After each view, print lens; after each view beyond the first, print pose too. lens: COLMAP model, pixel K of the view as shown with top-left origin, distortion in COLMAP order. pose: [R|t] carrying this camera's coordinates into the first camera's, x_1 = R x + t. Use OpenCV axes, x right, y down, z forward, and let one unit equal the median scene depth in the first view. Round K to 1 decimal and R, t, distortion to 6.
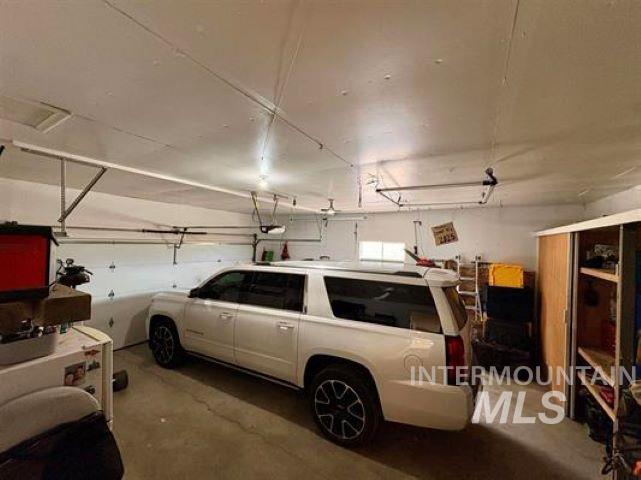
lens RADIAL K [[268.4, 0, 322.7], [0, 268.4, 239.2], [0, 0, 1]] dist [0.000691, 0.000440]
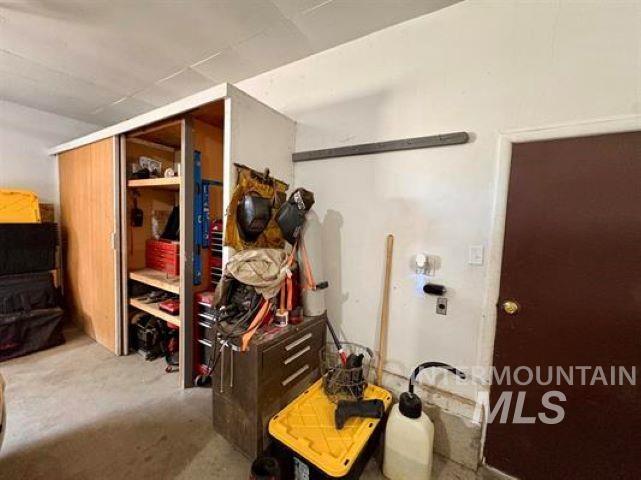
lens RADIAL K [[268.4, 0, 322.7], [0, 268.4, 239.2], [0, 0, 1]] dist [0.000691, 0.000440]
pose [[0.056779, -0.106174, 0.992725, 0.122768], [-0.037460, 0.993402, 0.108389, 0.172240], [-0.997684, -0.043342, 0.052428, 0.324244]]
